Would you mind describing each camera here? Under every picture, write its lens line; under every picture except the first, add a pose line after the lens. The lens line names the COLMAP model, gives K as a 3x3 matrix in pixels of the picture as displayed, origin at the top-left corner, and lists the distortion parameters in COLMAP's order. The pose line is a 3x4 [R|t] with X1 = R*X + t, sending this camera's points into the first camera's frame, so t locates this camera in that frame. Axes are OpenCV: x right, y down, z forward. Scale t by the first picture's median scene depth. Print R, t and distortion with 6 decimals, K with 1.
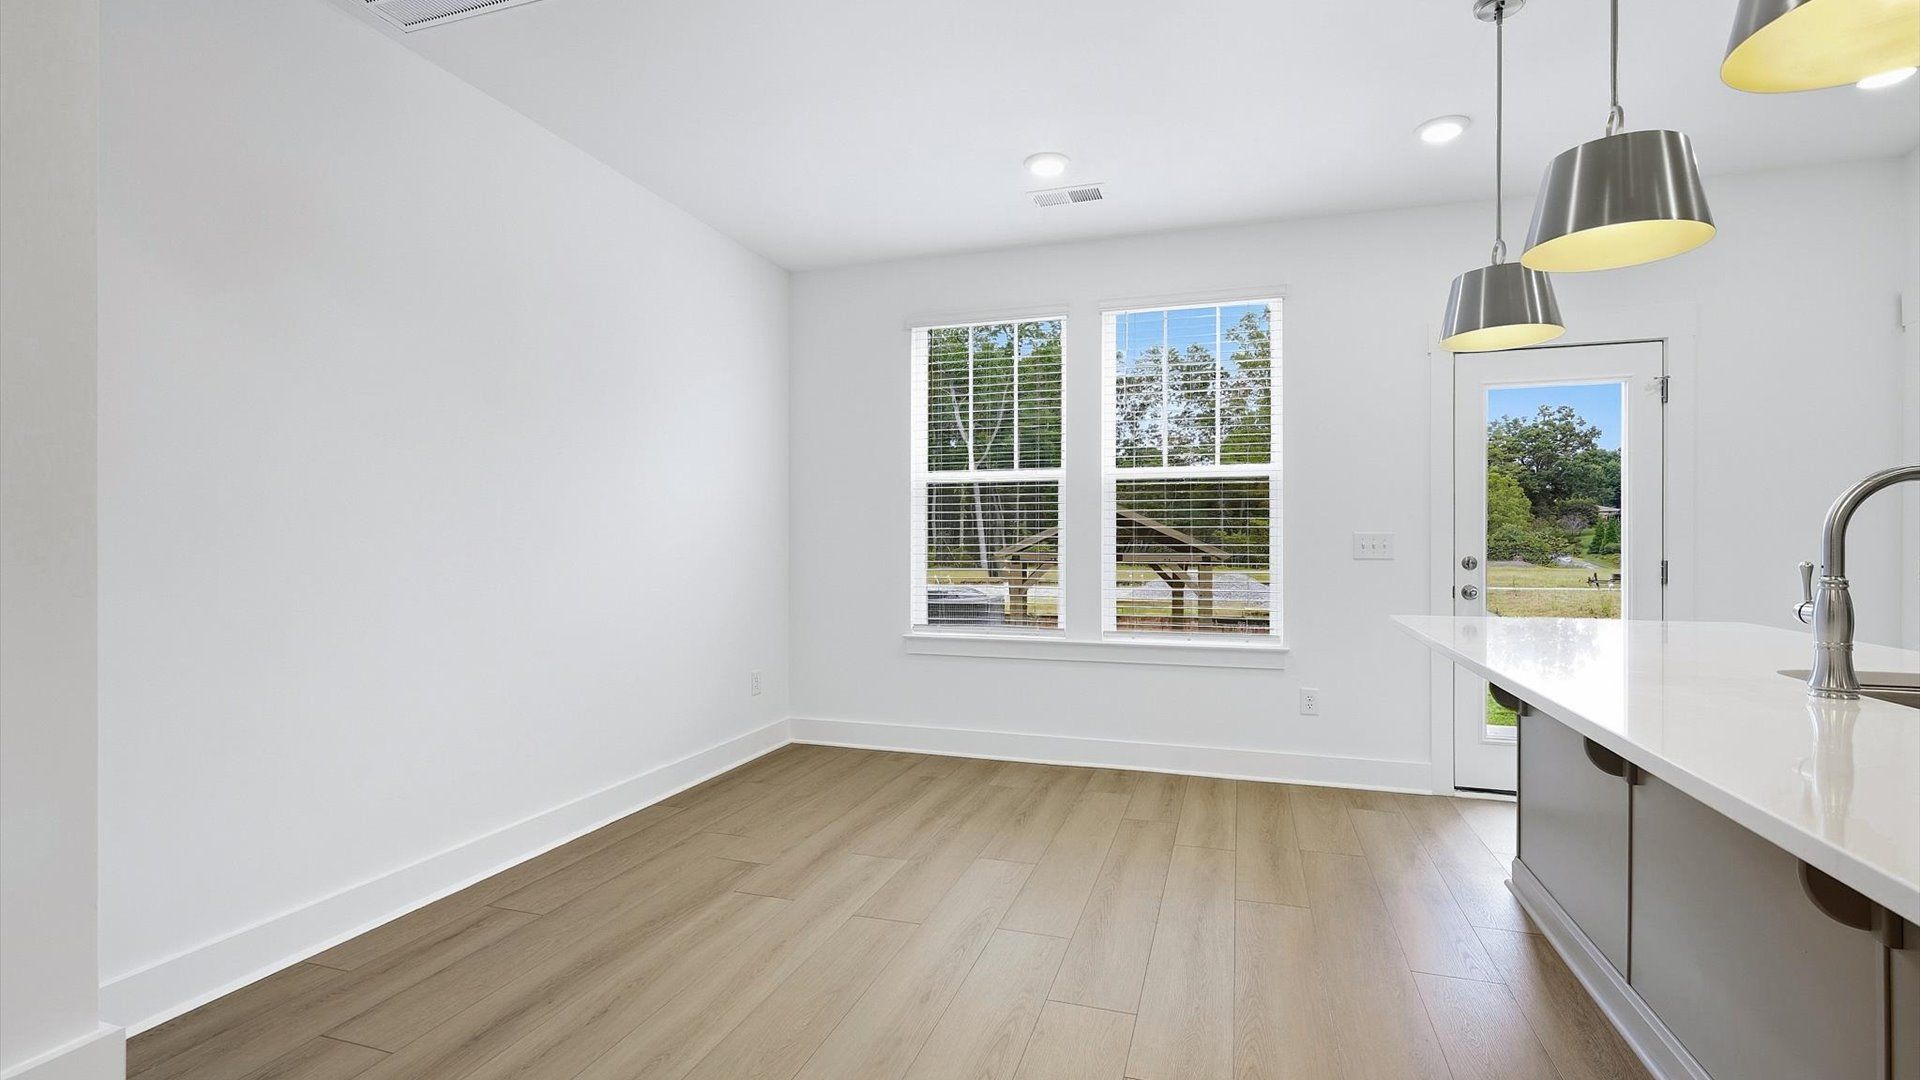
lens RADIAL K [[847.6, 0, 996.7], [0, 847.6, 539.1], [0, 0, 1]] dist [-0.000196, -0.003246]
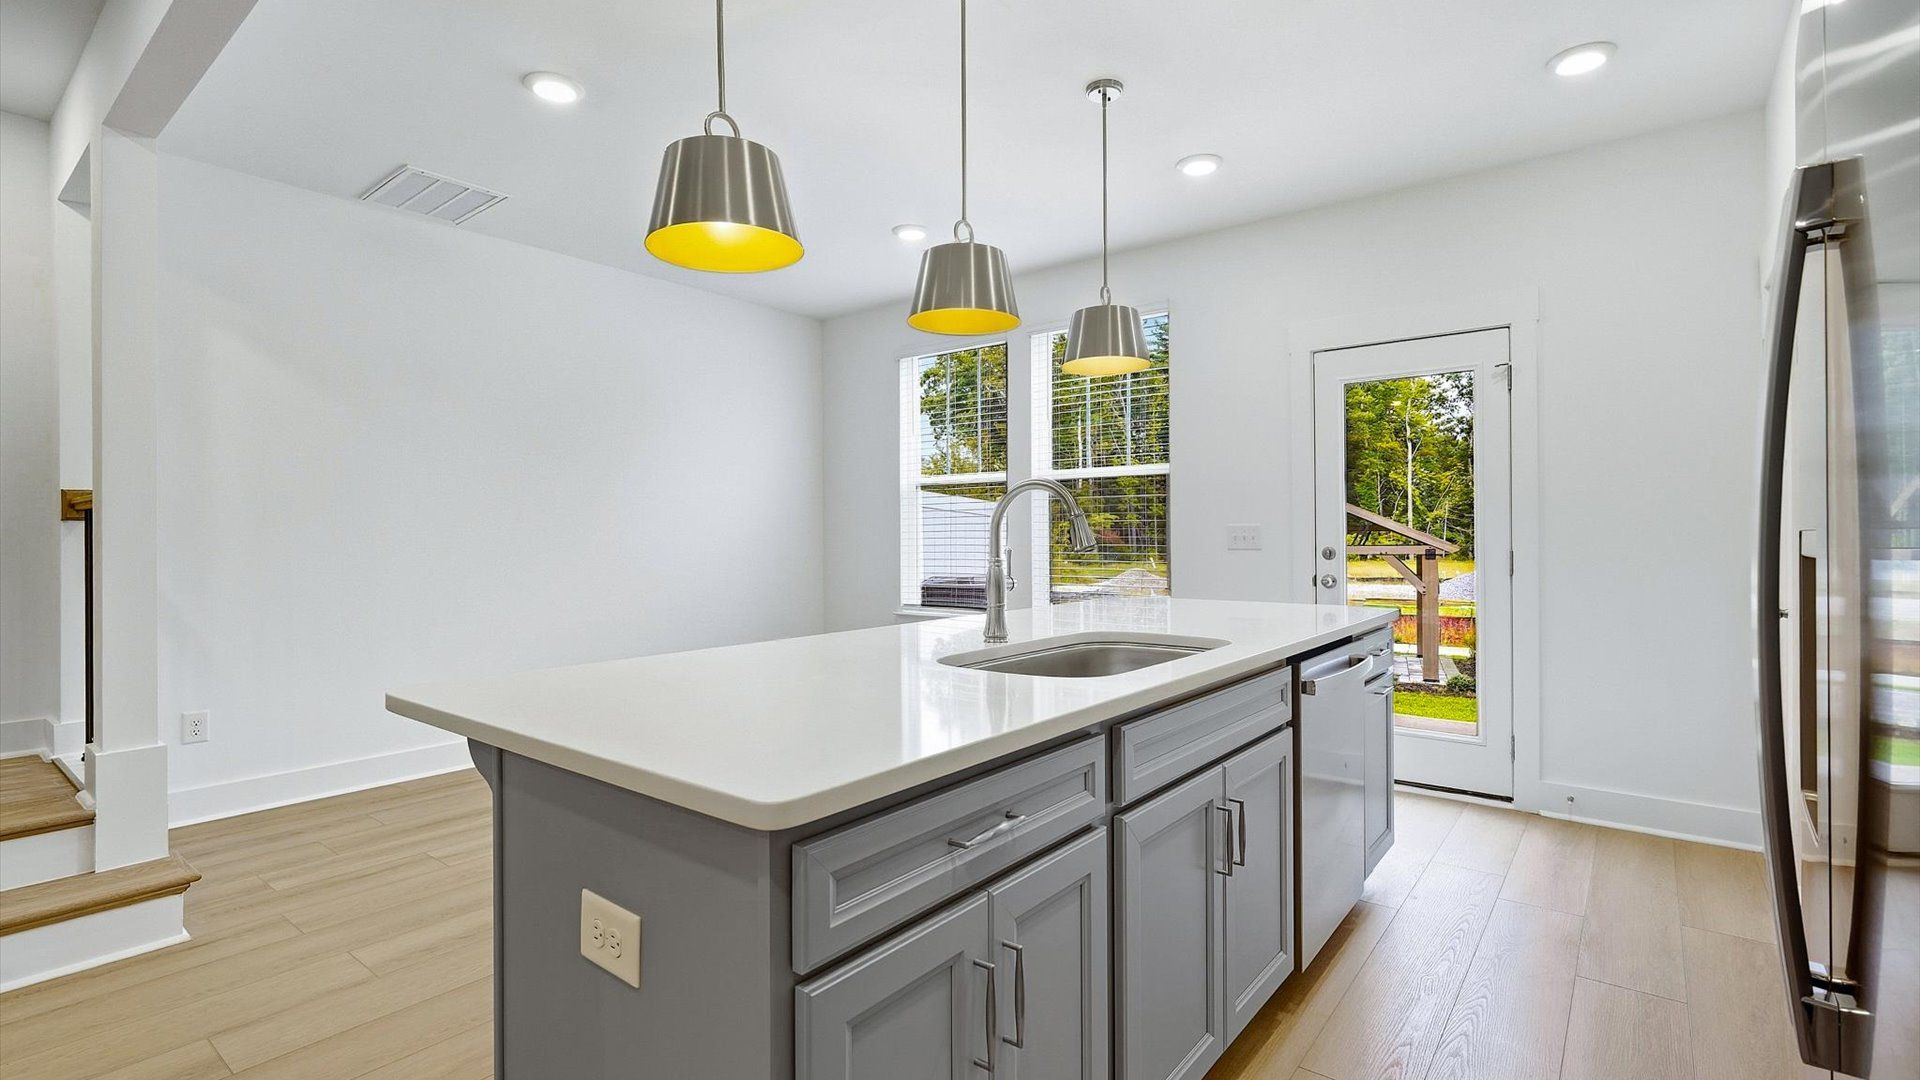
lens RADIAL K [[847.6, 0, 951.8], [0, 847.6, 536.2], [0, 0, 1]] dist [-0.000196, -0.003246]
pose [[0.941310, -0.004035, -0.337519, 0.821344], [0.005857, 0.999973, 0.004378, -0.000731], [0.337493, -0.006098, 0.941308, -0.226438]]
